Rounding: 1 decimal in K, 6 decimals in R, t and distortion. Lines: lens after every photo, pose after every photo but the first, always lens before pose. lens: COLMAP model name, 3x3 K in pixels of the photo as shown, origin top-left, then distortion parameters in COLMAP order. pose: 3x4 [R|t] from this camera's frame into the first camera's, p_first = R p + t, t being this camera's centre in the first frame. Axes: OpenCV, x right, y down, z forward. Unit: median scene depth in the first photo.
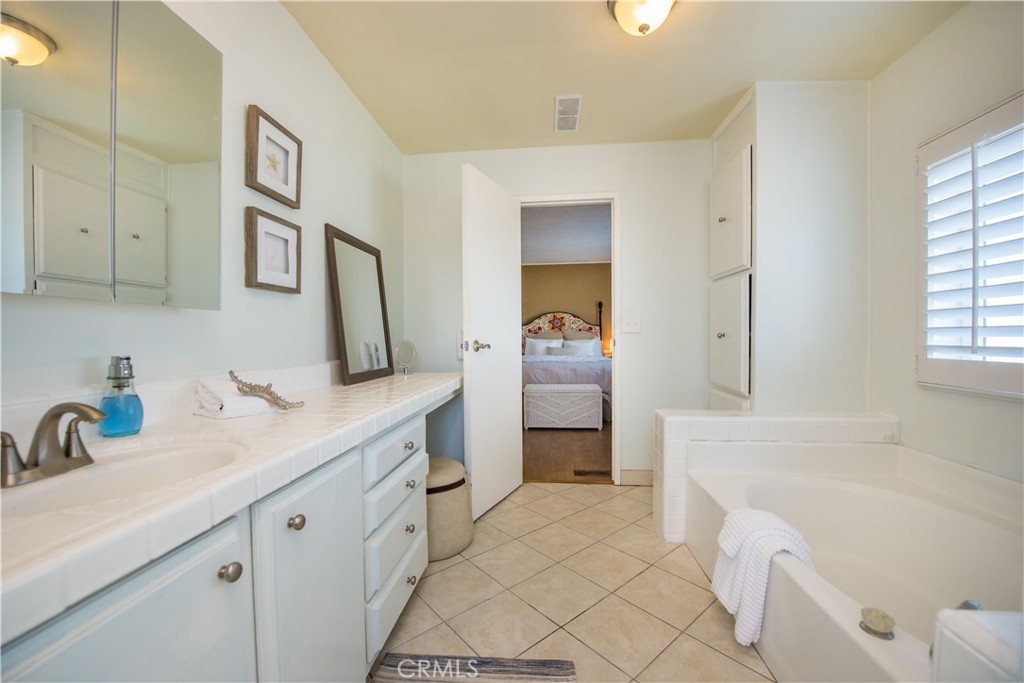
lens RADIAL K [[412.8, 0, 513.4], [0, 412.8, 343.0], [0, 0, 1]] dist [-0.023388, -0.000088]
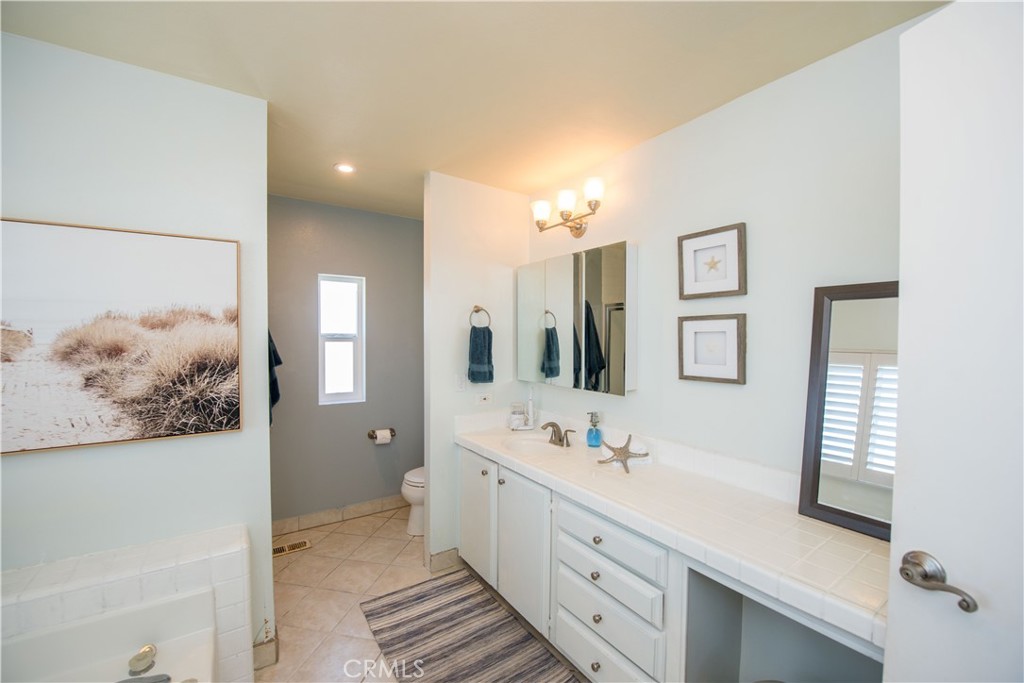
lens RADIAL K [[412.8, 0, 513.4], [0, 412.8, 343.0], [0, 0, 1]] dist [-0.023388, -0.000088]
pose [[-0.775253, 0.015220, -0.631468, 0.566402], [-0.006867, 0.999447, 0.032520, -0.283805], [0.631614, 0.029548, -0.774720, 1.632854]]
